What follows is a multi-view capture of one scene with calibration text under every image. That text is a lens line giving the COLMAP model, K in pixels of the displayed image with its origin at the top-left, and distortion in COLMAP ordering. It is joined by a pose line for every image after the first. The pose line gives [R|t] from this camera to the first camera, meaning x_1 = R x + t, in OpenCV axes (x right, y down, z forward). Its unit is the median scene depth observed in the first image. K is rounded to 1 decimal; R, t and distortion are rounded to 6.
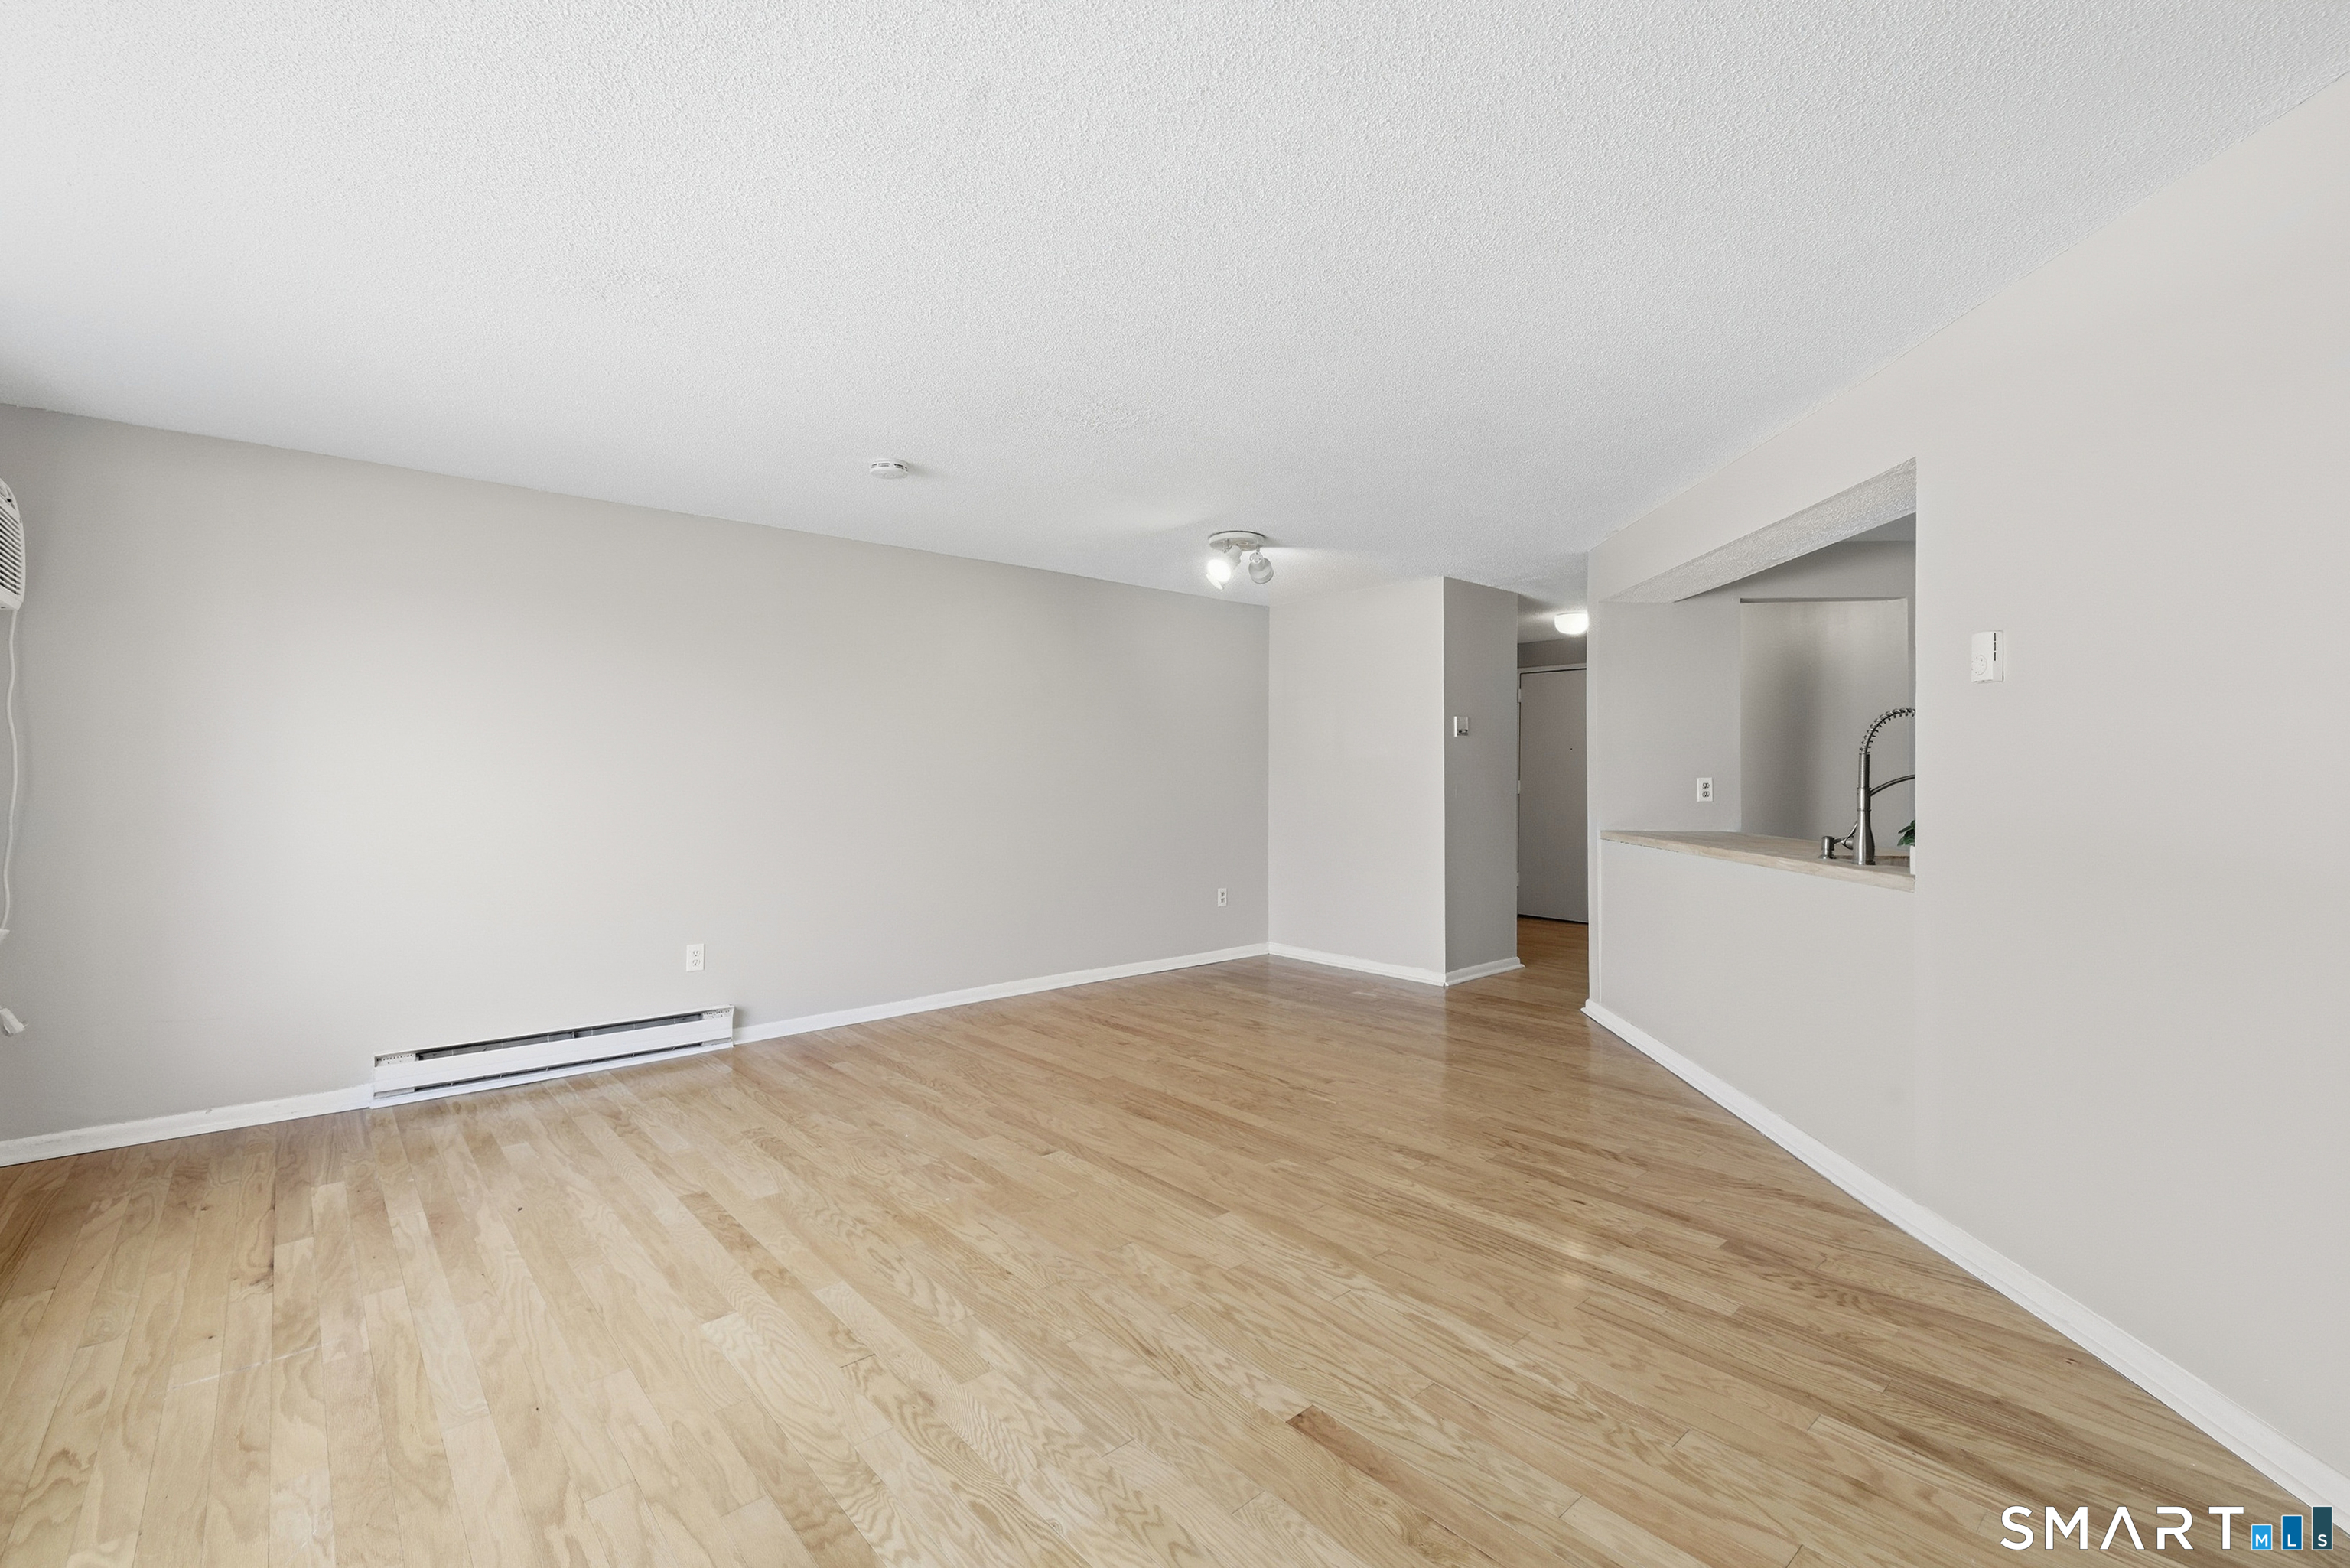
lens RADIAL K [[997.9, 0, 1167.4], [0, 997.9, 776.1], [0, 0, 1]] dist [0.008672, -0.002206]
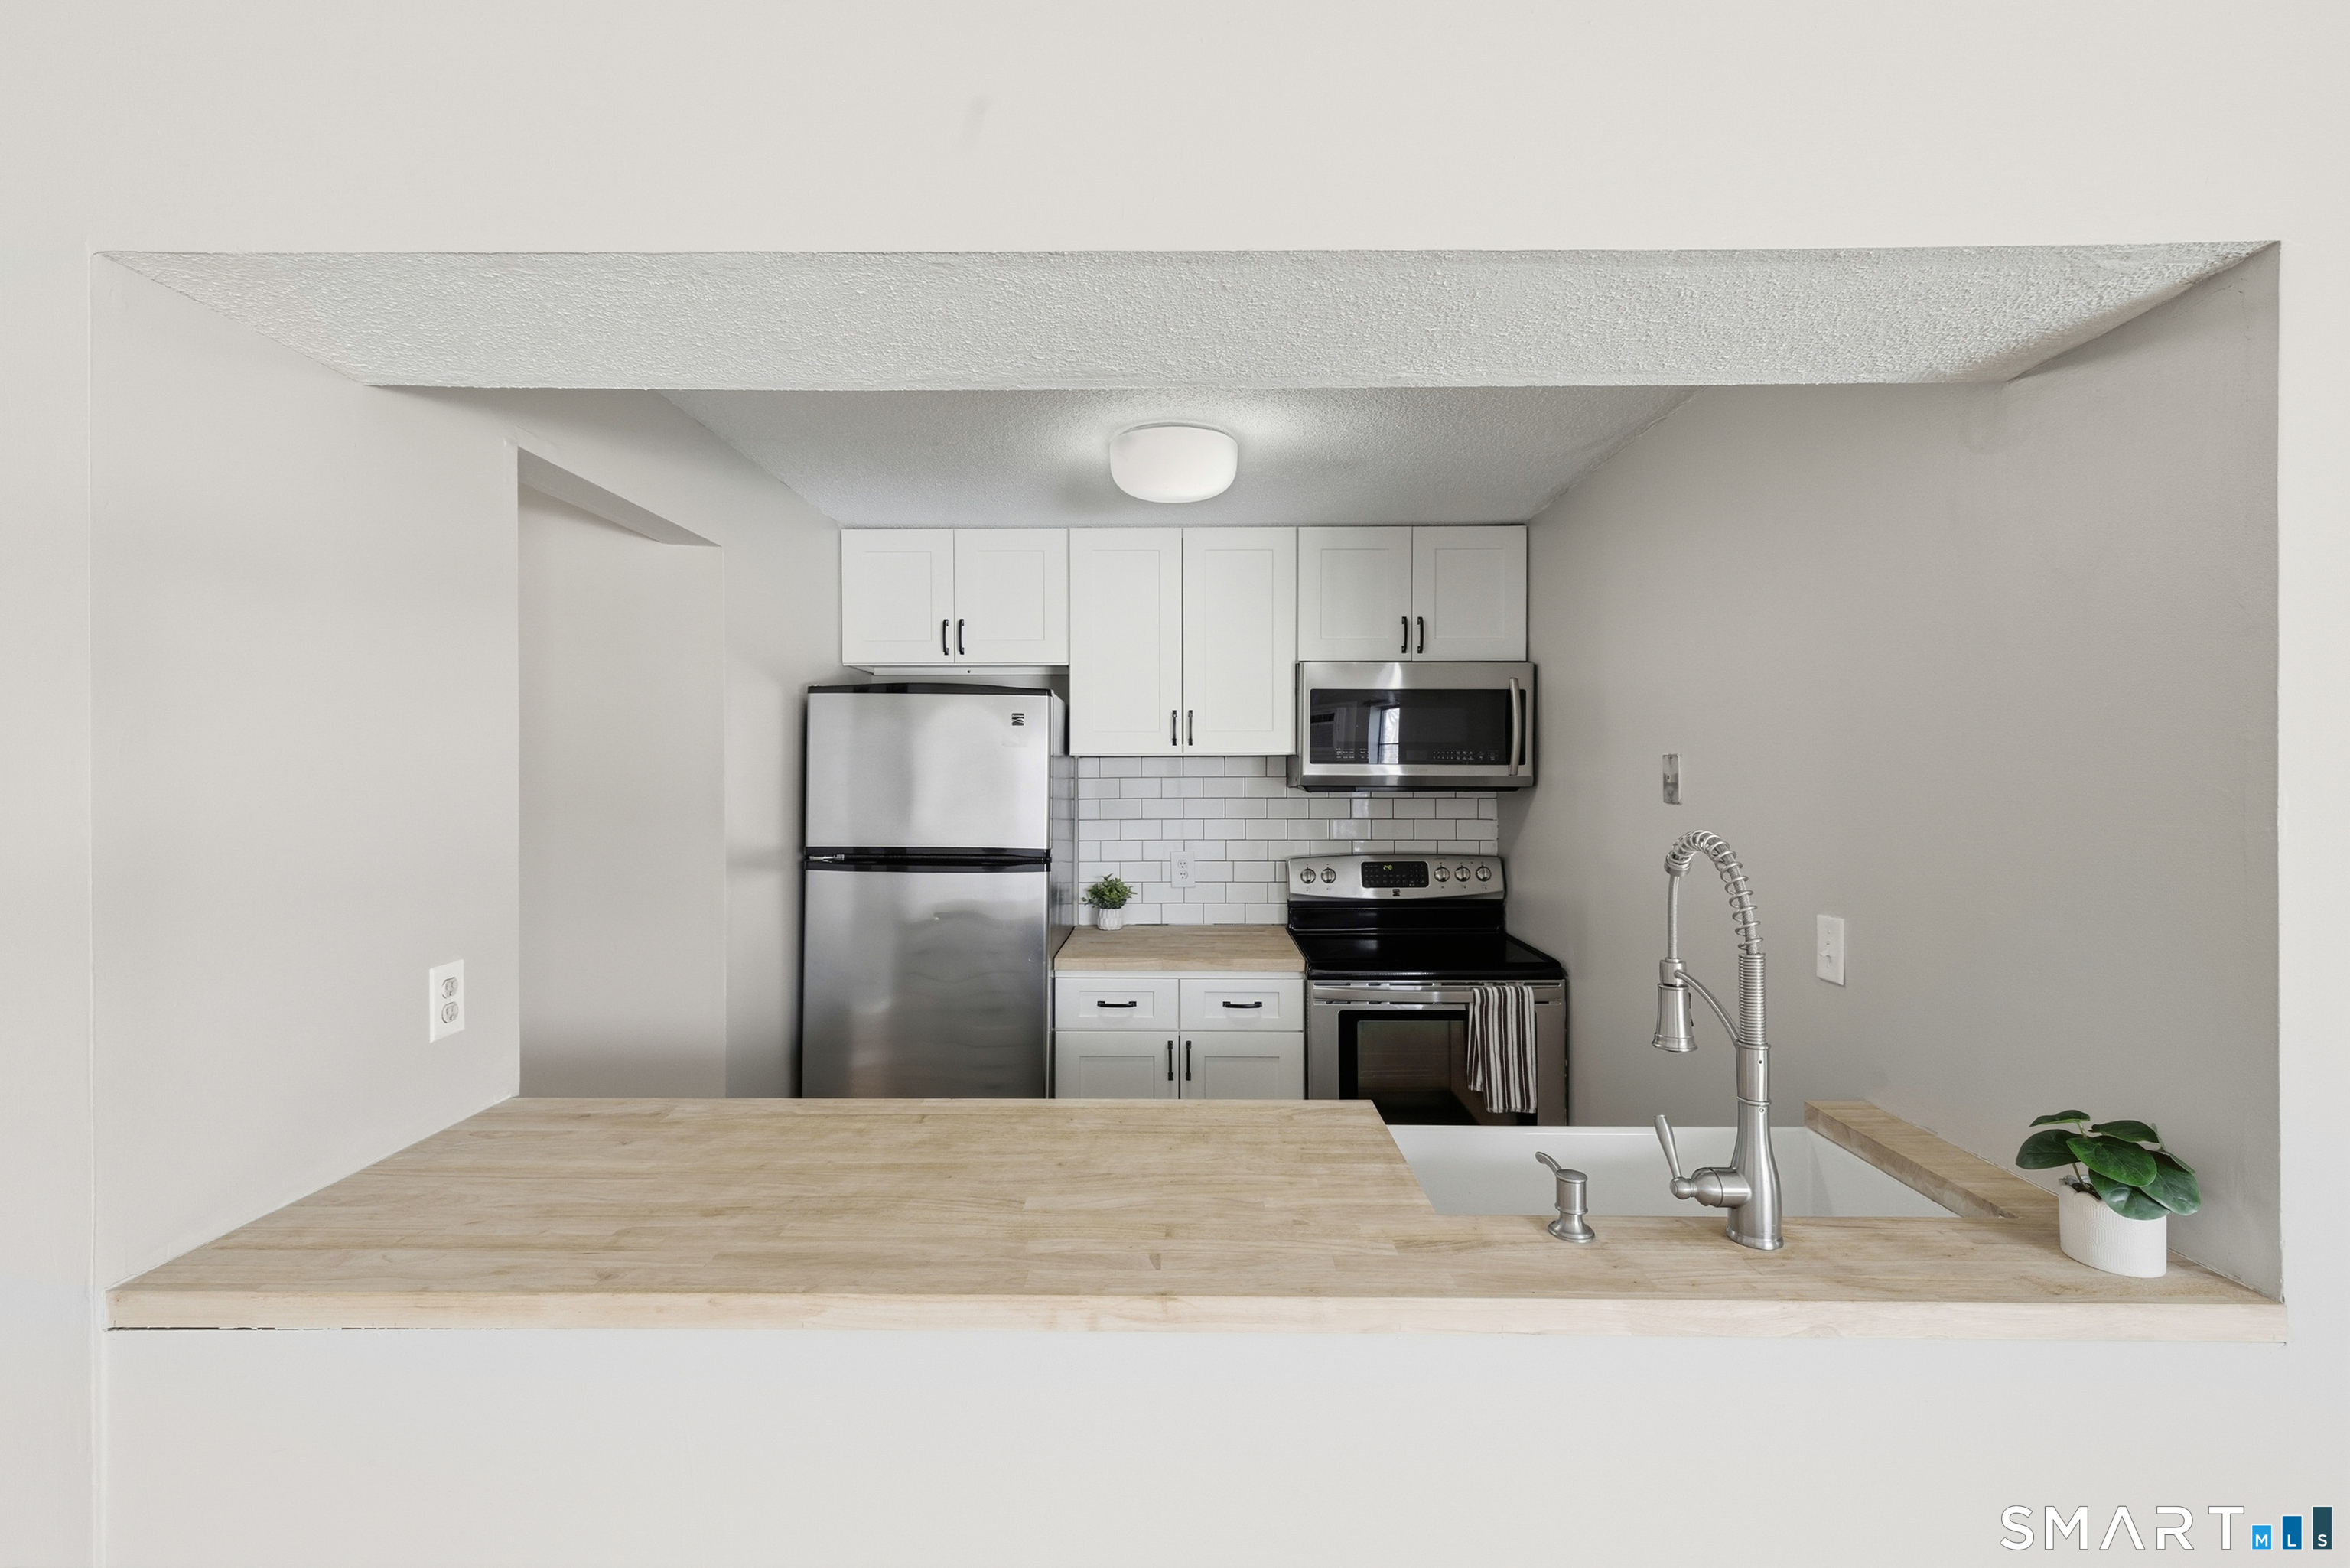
lens RADIAL K [[997.9, 0, 1170.0], [0, 997.9, 762.9], [0, 0, 1]] dist [0.008672, -0.002206]
pose [[-0.057141, 0.003389, 0.998360, 0.314665], [0.002357, 0.999992, -0.003259, -0.094112], [-0.998363, 0.002167, -0.057148, 1.219871]]
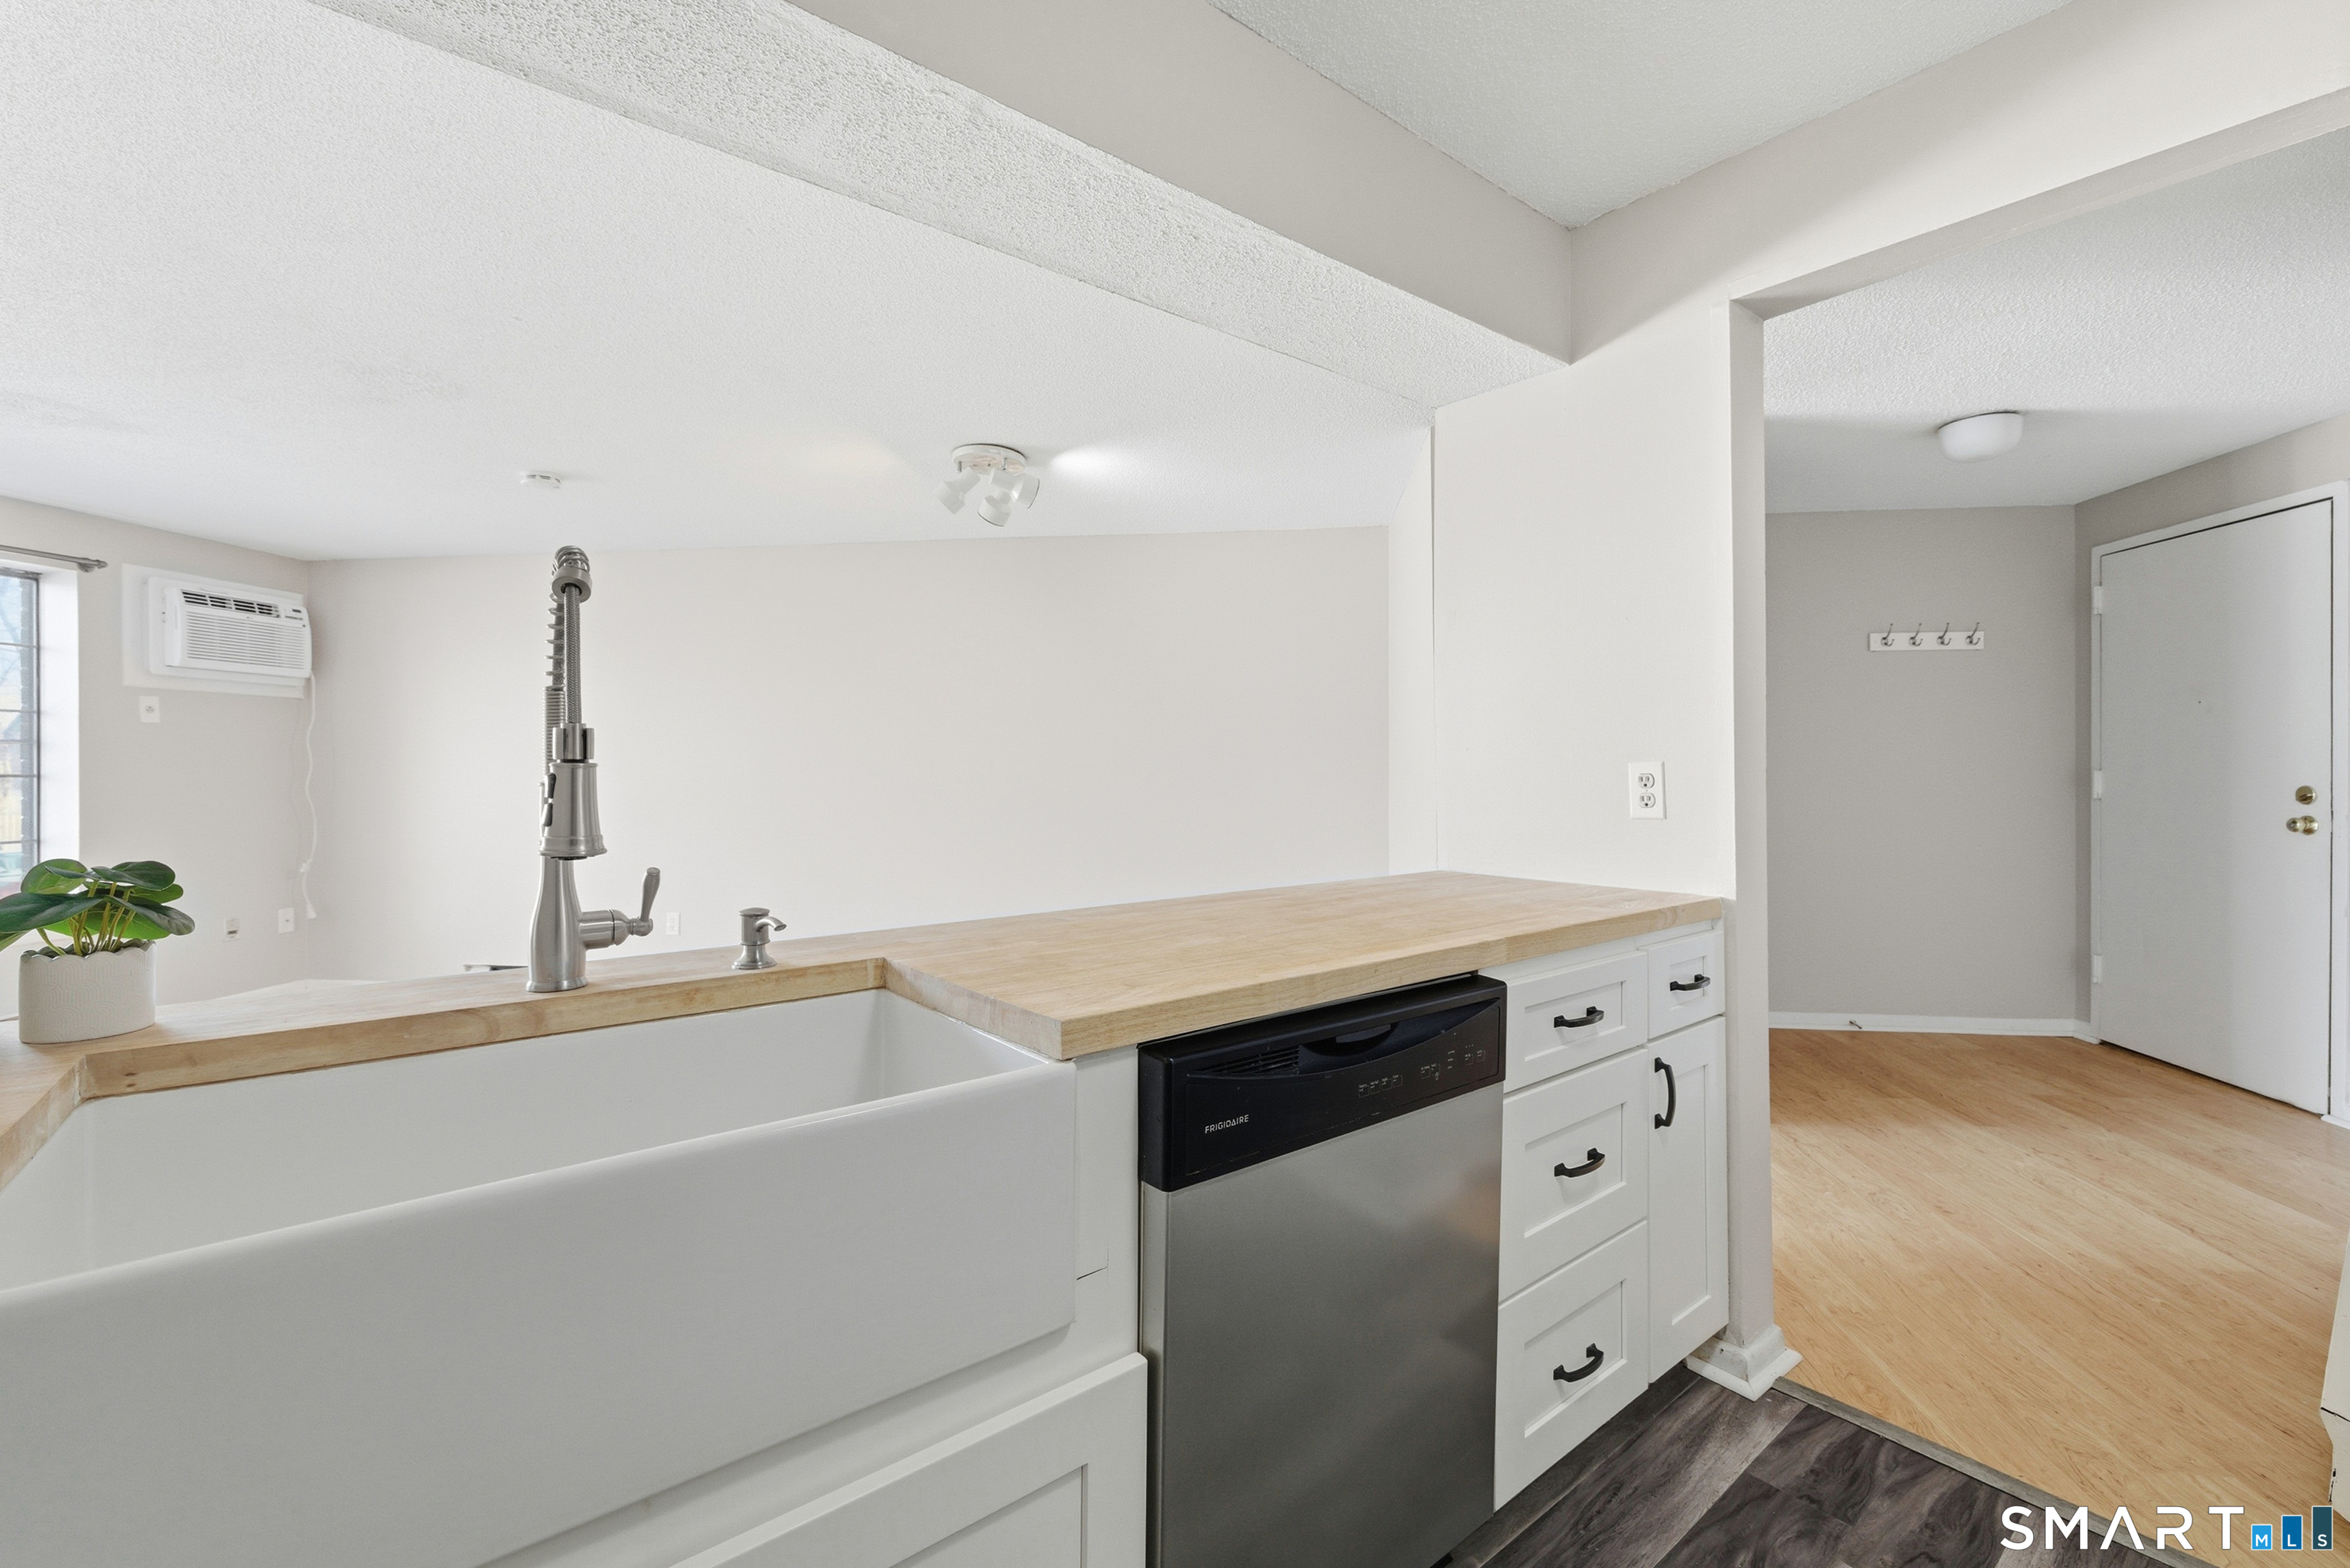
lens RADIAL K [[997.9, 0, 1149.3], [0, 997.9, 762.3], [0, 0, 1]] dist [0.008672, -0.002206]
pose [[0.668799, -0.011495, -0.743354, 1.094569], [0.004506, 0.999925, -0.011409, 0.009364], [0.743429, 0.004280, 0.668801, 0.892082]]
